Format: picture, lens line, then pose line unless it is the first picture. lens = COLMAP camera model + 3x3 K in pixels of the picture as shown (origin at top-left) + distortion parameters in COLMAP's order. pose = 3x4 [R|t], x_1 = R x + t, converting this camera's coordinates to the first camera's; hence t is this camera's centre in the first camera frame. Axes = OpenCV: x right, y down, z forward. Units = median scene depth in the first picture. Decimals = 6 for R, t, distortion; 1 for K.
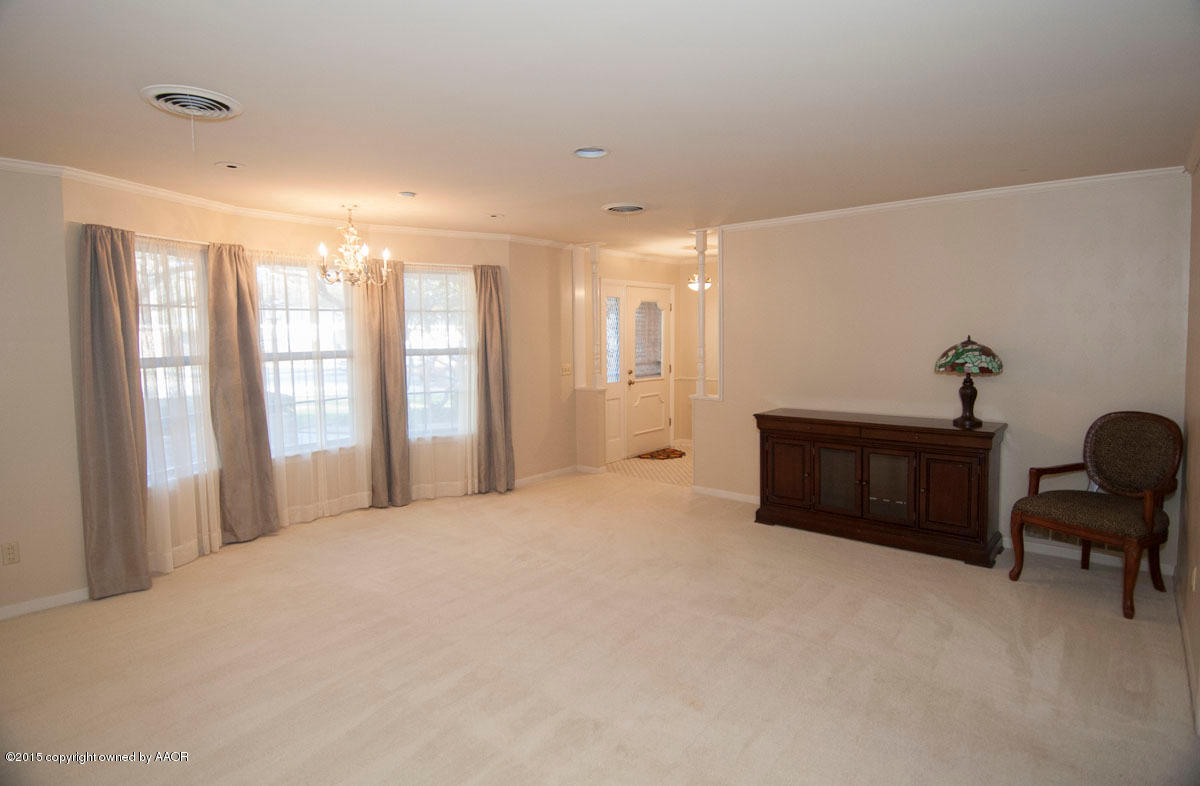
lens RADIAL K [[636.3, 0, 605.7], [0, 636.3, 374.1], [0, 0, 1]] dist [0.058267, -0.065208]
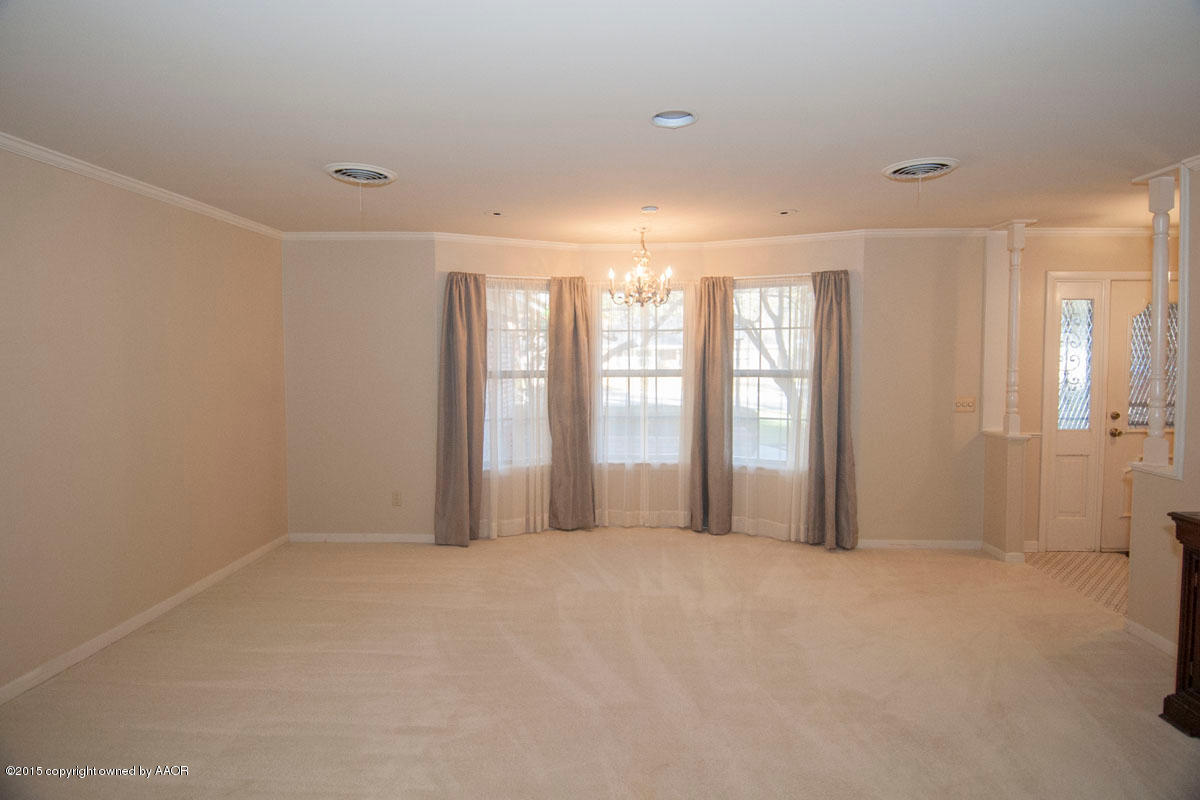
lens RADIAL K [[636.4, 0, 607.5], [0, 636.4, 386.1], [0, 0, 1]] dist [0.054894, -0.061422]
pose [[0.605746, 0.048941, -0.794152, 0.318689], [-0.056539, 0.998231, 0.018392, -0.021744], [0.793647, 0.033760, 0.607441, 0.282463]]
